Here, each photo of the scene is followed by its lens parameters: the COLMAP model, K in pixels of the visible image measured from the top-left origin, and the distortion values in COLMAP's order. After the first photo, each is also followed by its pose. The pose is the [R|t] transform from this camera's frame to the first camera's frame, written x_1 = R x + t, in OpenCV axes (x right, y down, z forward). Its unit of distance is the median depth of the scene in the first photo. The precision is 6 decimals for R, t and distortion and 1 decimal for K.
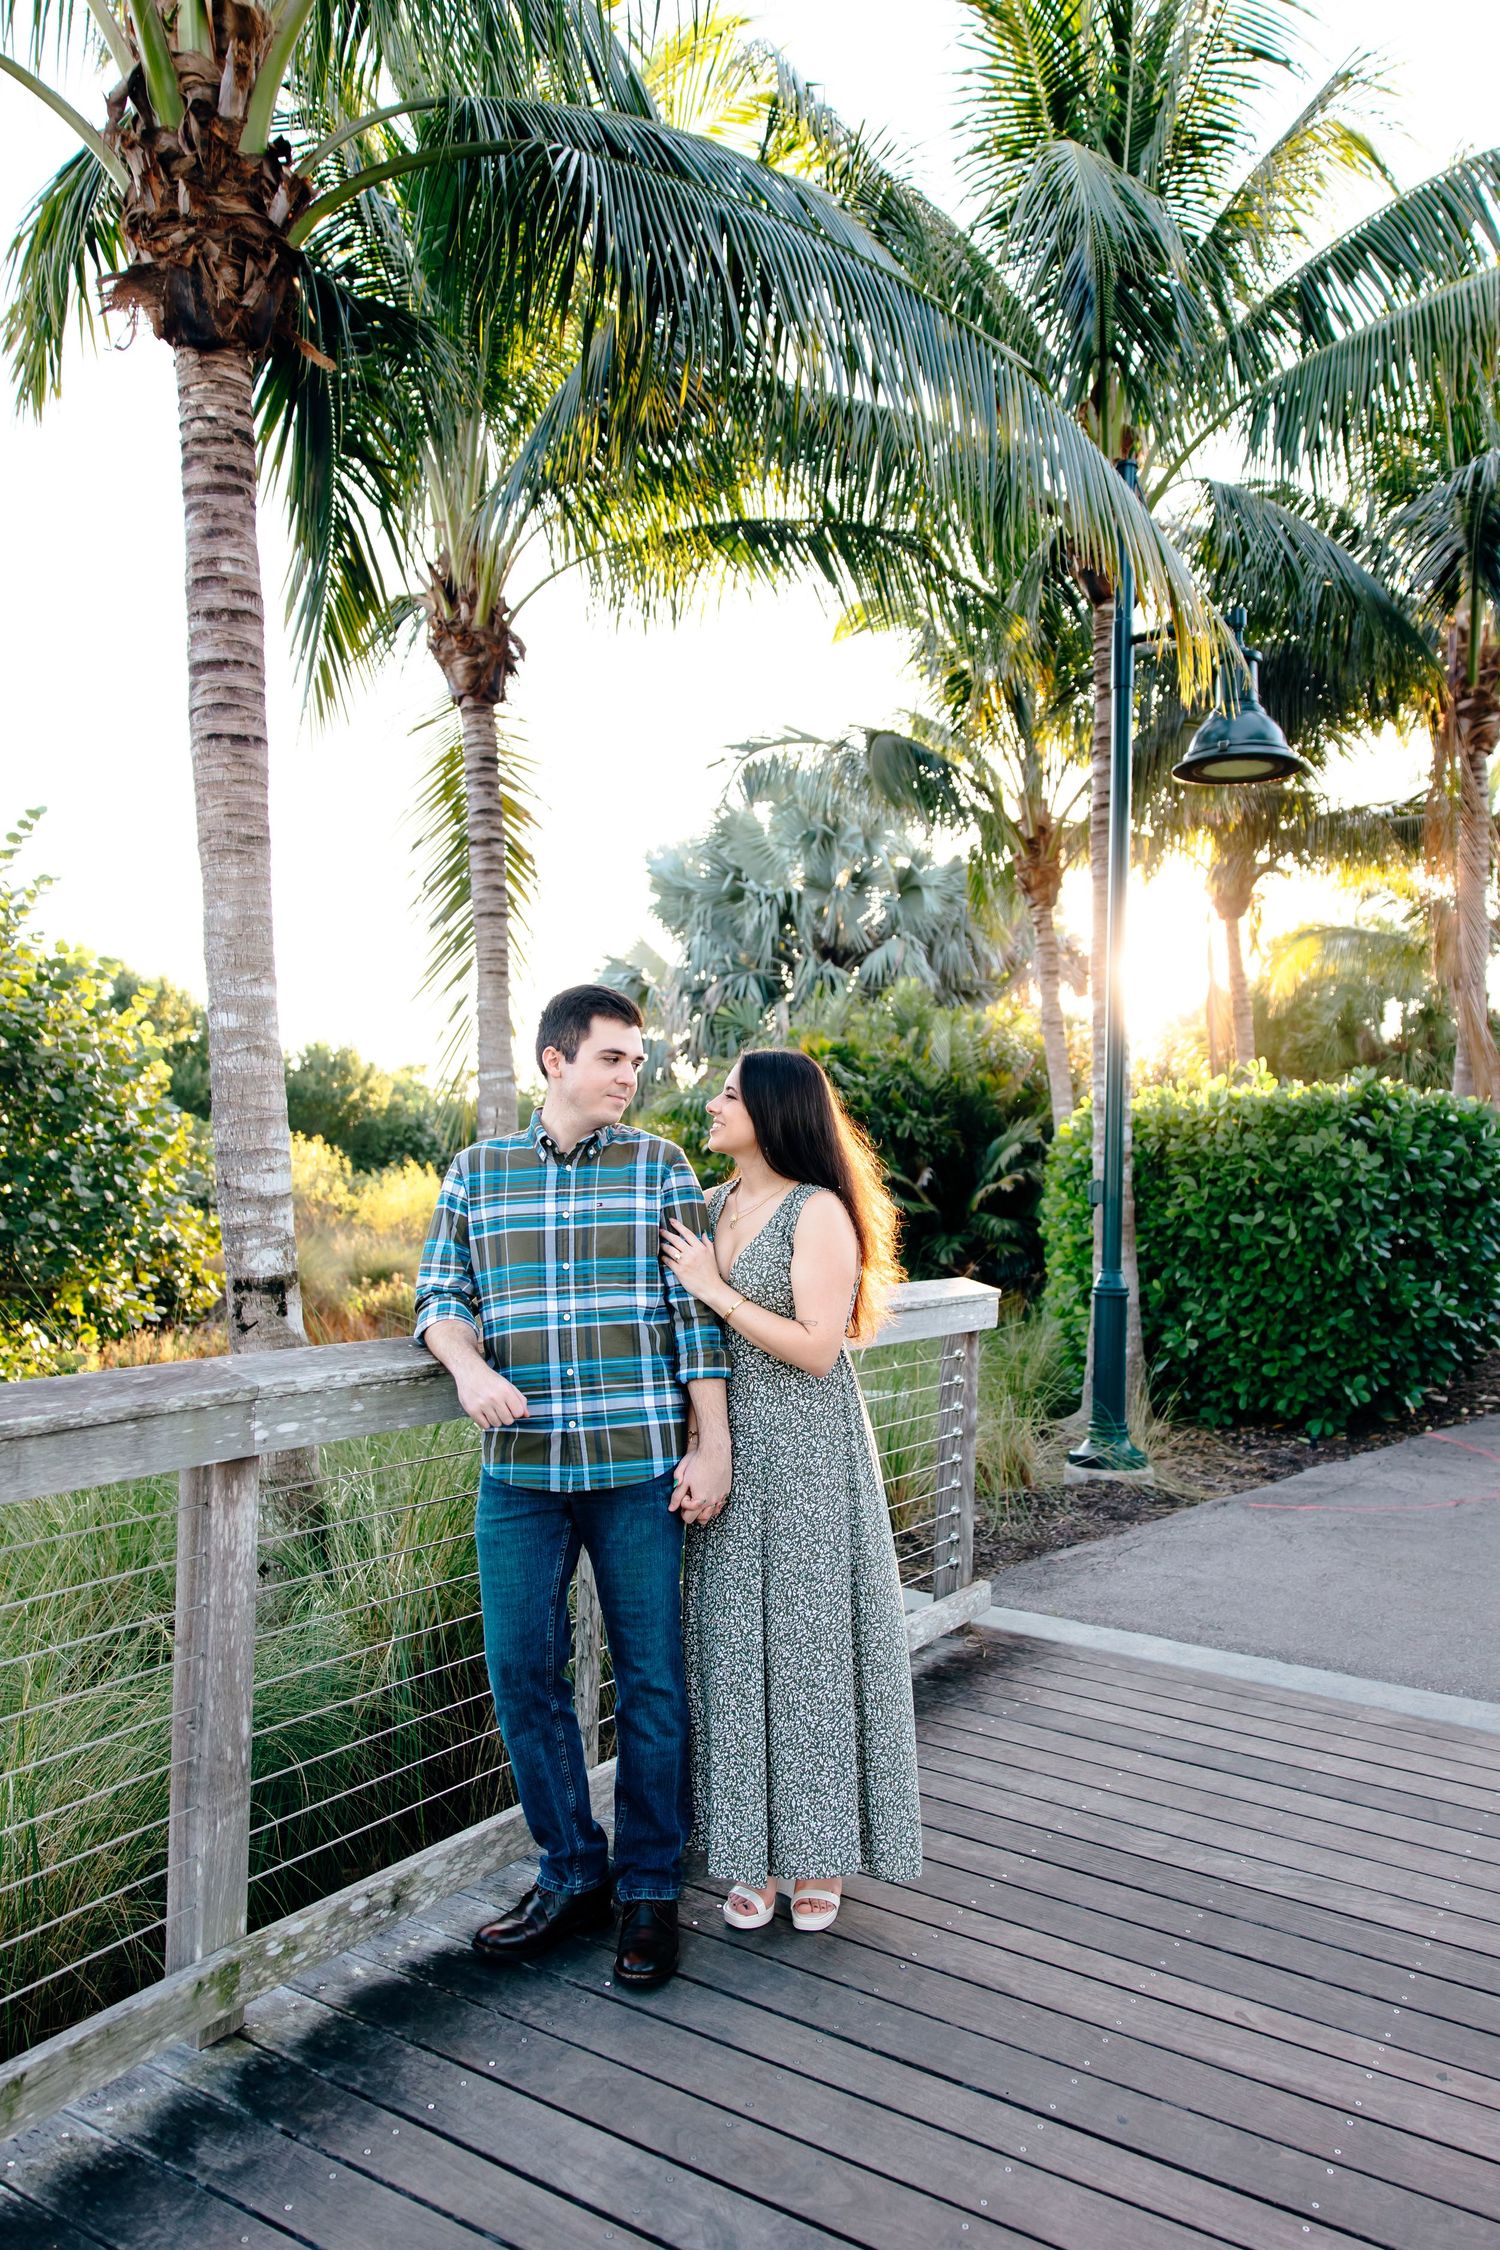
lens RADIAL K [[1601.1, 0, 743.9], [0, 1601.1, 1124.8], [0, 0, 1]] dist [0.001870, 0.003921]
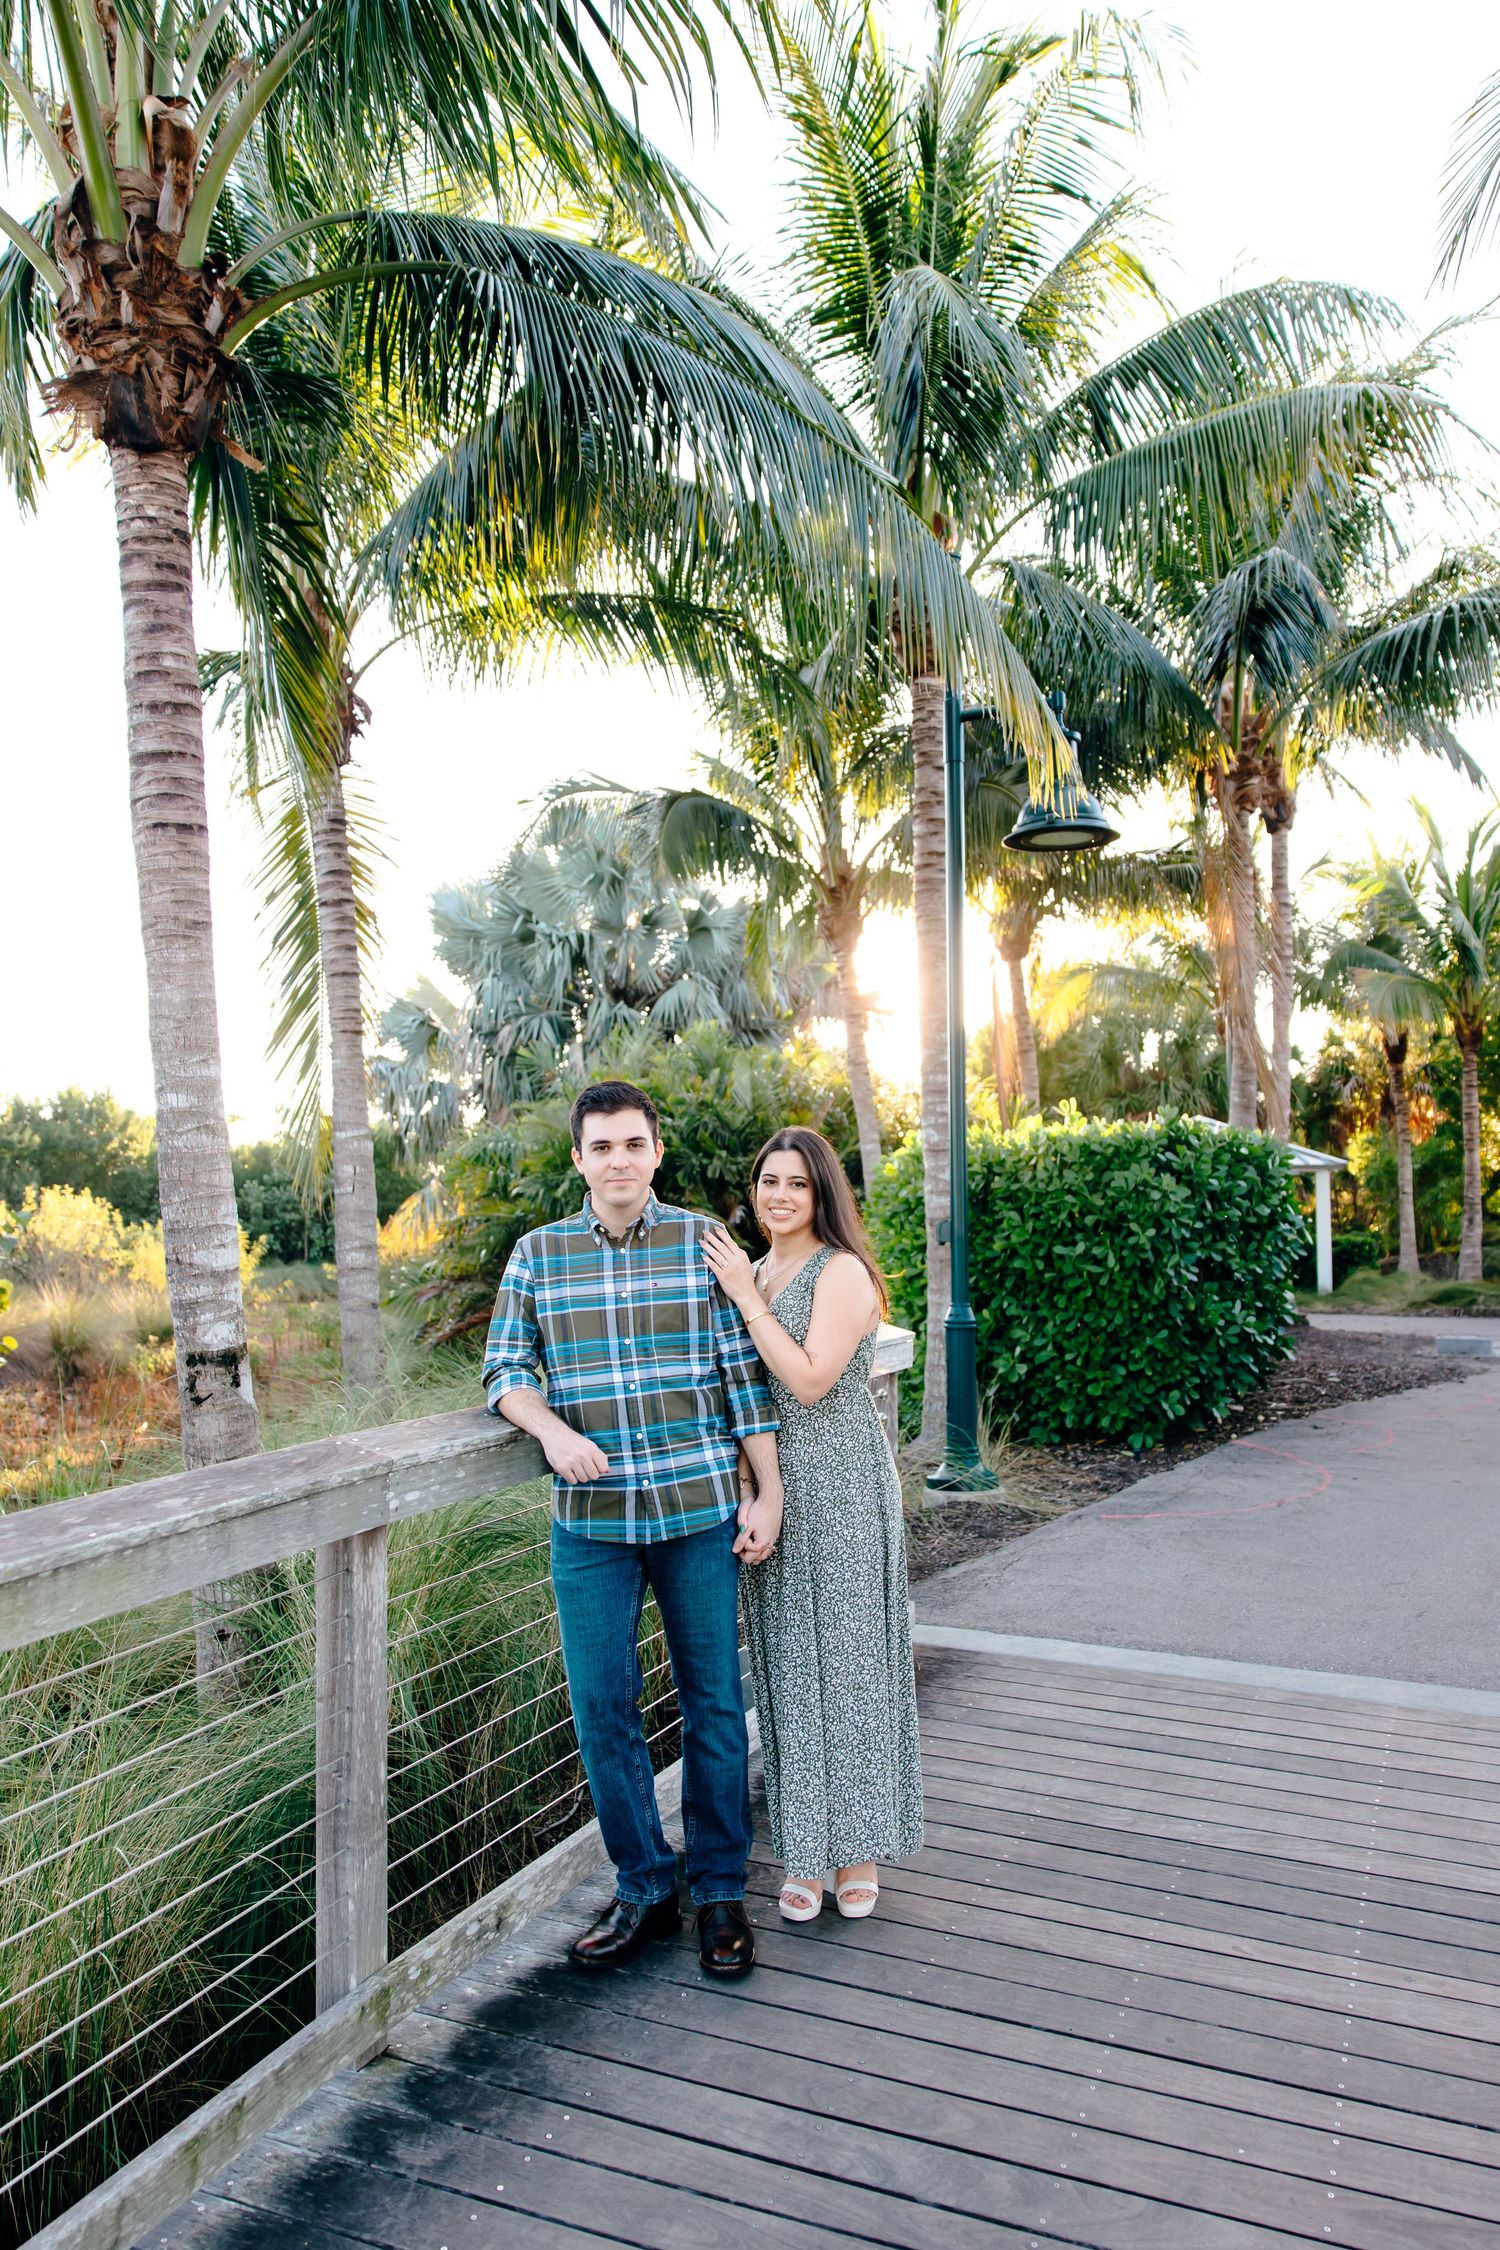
lens RADIAL K [[1606.4, 0, 750.0], [0, 1606.4, 1125.0], [0, 0, 1]] dist [0.001097, 0.003308]
pose [[0.988363, -0.022712, 0.150410, -0.112620], [0.025737, 0.999503, -0.018196, -0.021171], [-0.149922, 0.021855, 0.988456, -0.070343]]
